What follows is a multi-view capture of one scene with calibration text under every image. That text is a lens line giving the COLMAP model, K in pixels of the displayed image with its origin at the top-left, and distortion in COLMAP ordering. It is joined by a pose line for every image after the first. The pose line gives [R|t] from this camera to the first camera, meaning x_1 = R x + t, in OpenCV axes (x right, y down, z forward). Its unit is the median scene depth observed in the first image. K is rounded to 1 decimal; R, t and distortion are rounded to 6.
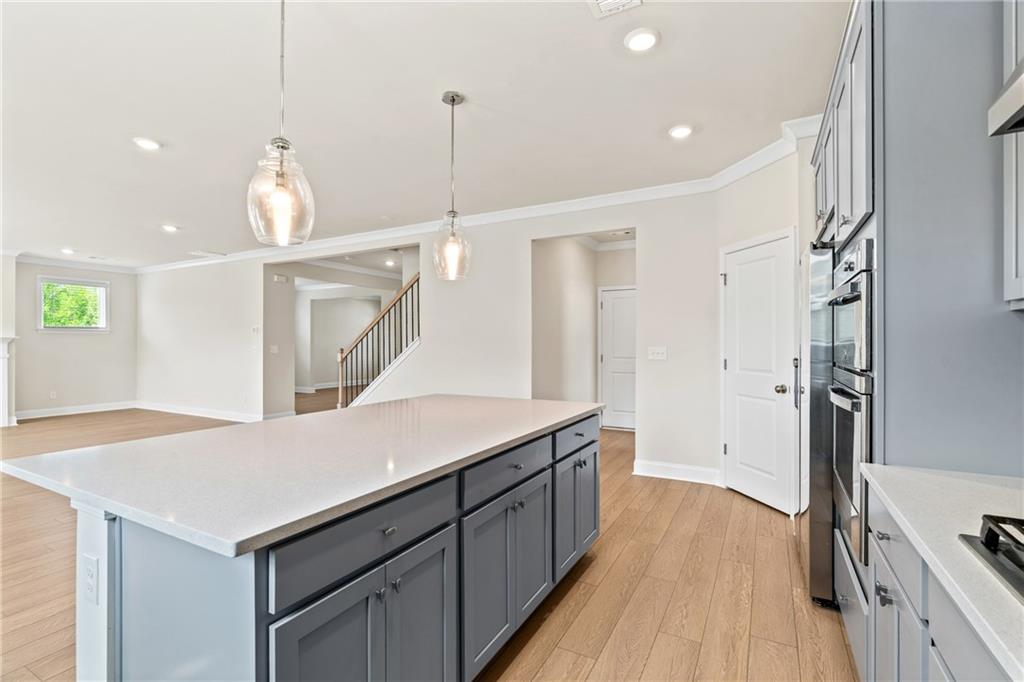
lens RADIAL K [[465.4, 0, 511.5], [0, 465.4, 343.2], [0, 0, 1]] dist [-0.011640, 0.003018]
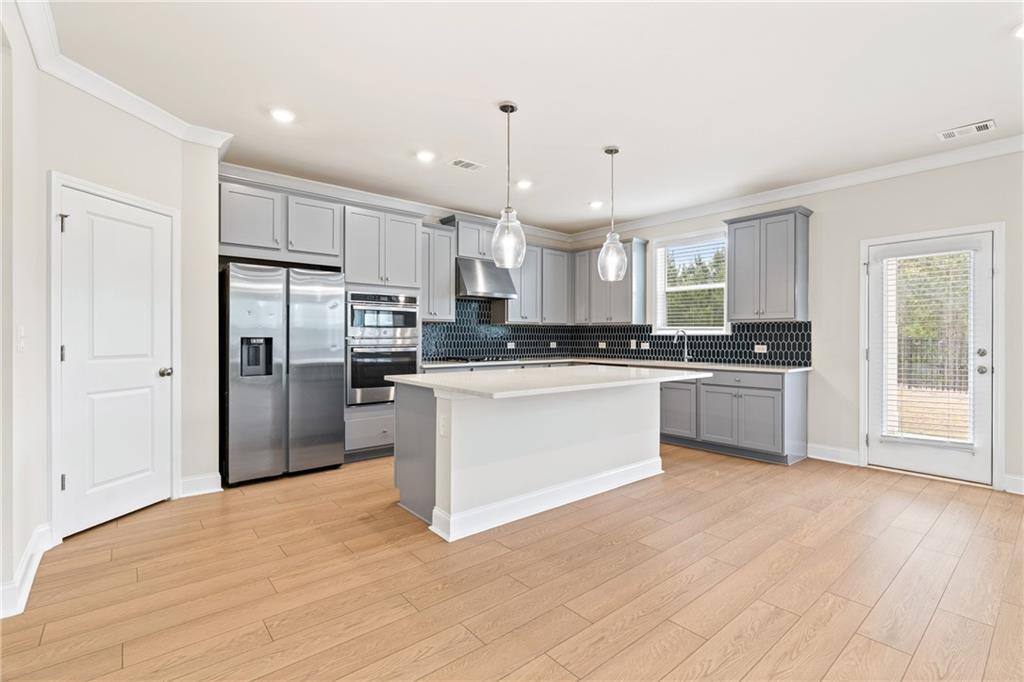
lens RADIAL K [[465.4, 0, 512.5], [0, 465.4, 339.6], [0, 0, 1]] dist [-0.011640, 0.003018]
pose [[-0.932362, -0.003564, 0.361509, -0.375554], [-0.002101, 0.999988, 0.004441, 0.022684], [-0.361520, 0.003381, -0.932358, 1.407760]]
